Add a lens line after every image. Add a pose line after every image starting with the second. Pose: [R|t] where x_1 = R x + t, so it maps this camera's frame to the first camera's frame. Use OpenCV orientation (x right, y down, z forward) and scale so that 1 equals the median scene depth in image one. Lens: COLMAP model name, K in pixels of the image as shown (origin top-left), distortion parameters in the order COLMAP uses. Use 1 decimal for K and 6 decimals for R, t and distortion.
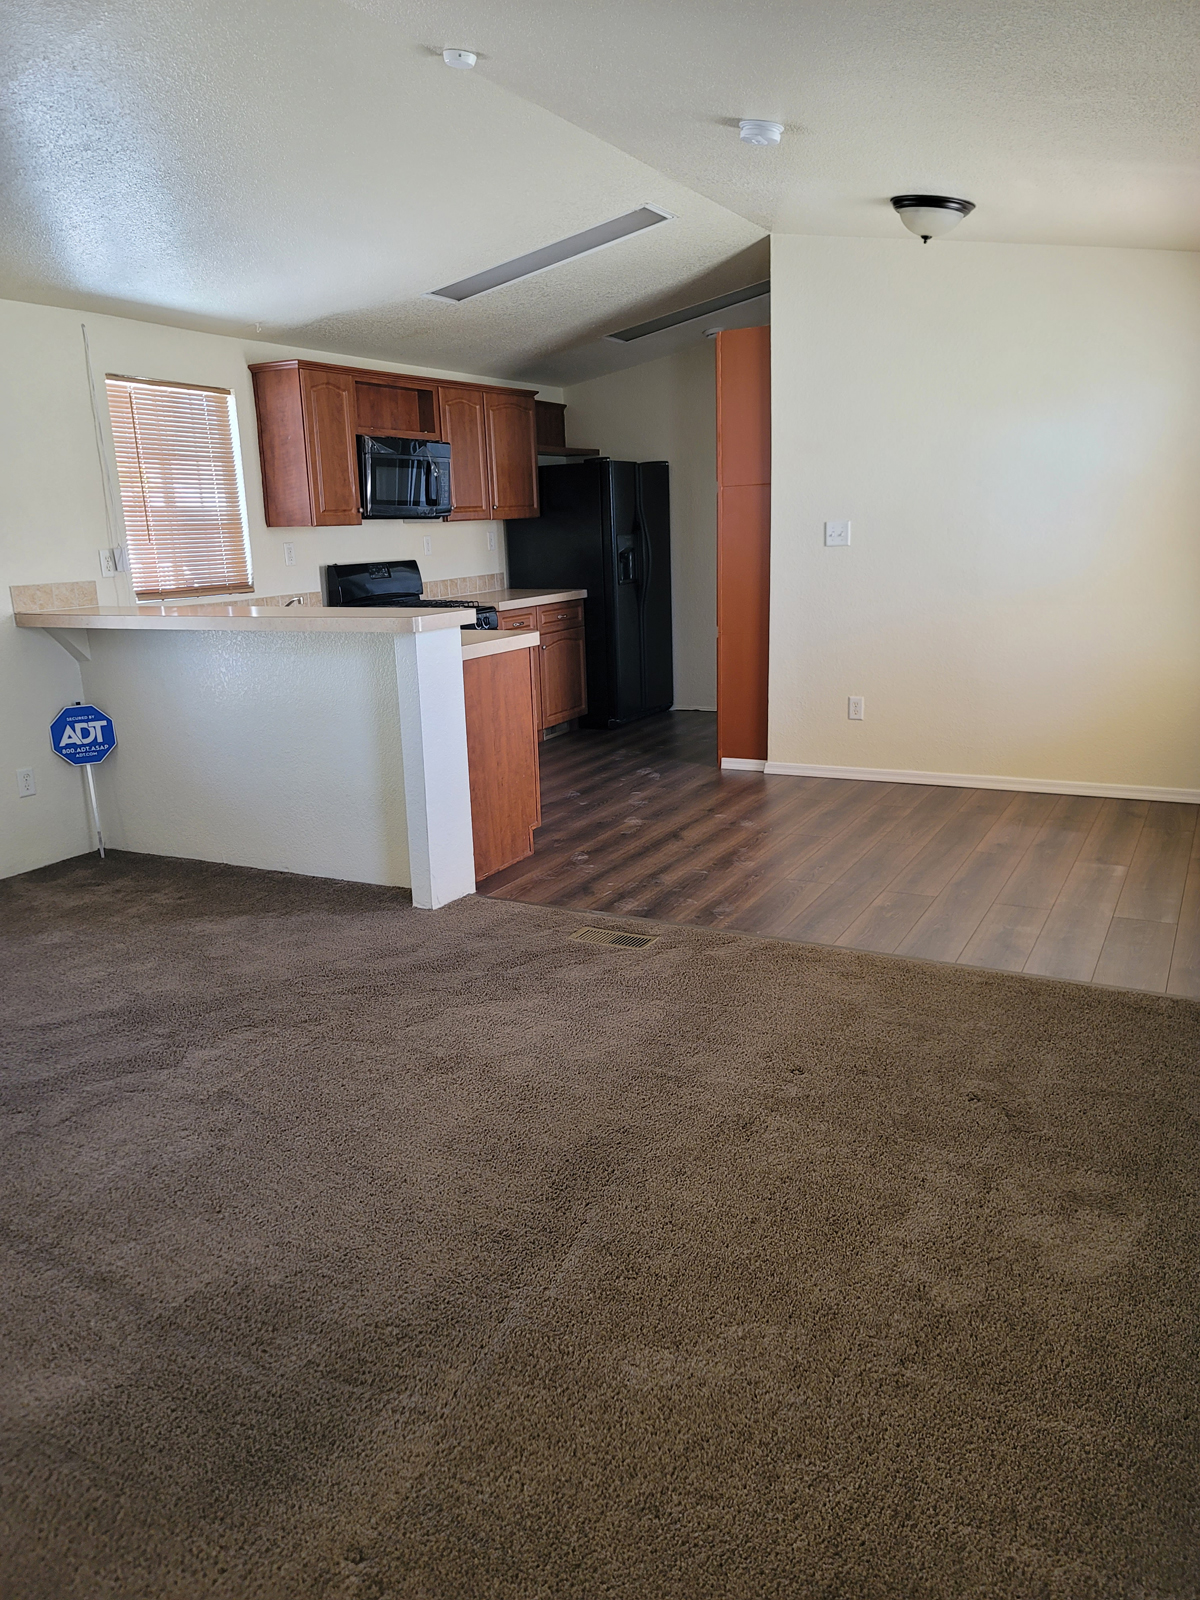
lens RADIAL K [[1184.0, 0, 584.8], [0, 1184.0, 804.3], [0, 0, 1]] dist [0.068917, -0.052828]
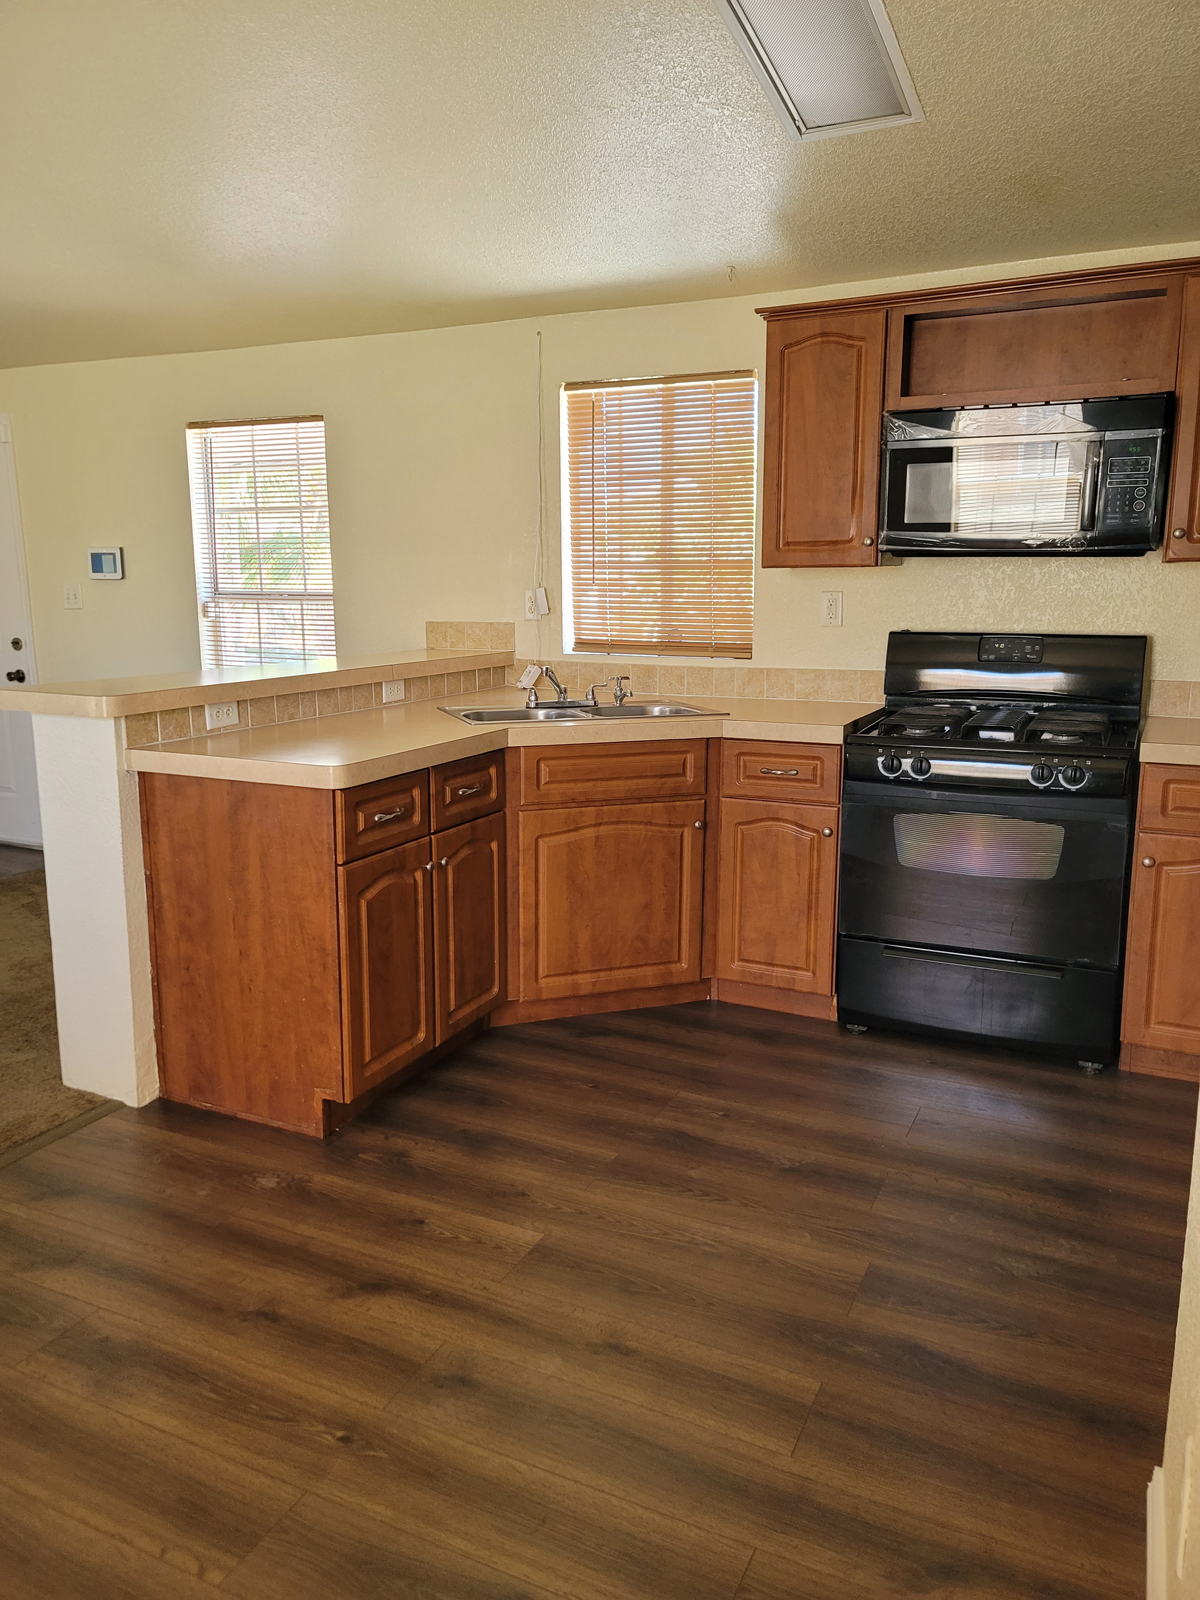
lens RADIAL K [[1175.1, 0, 584.9], [0, 1175.1, 784.9], [0, 0, 1]] dist [0.051386, -0.002515]
pose [[0.040906, 0.209674, -0.976915, 0.420296], [-0.233028, 0.952773, 0.194735, -0.227179], [0.971609, 0.219683, 0.087834, 0.894371]]
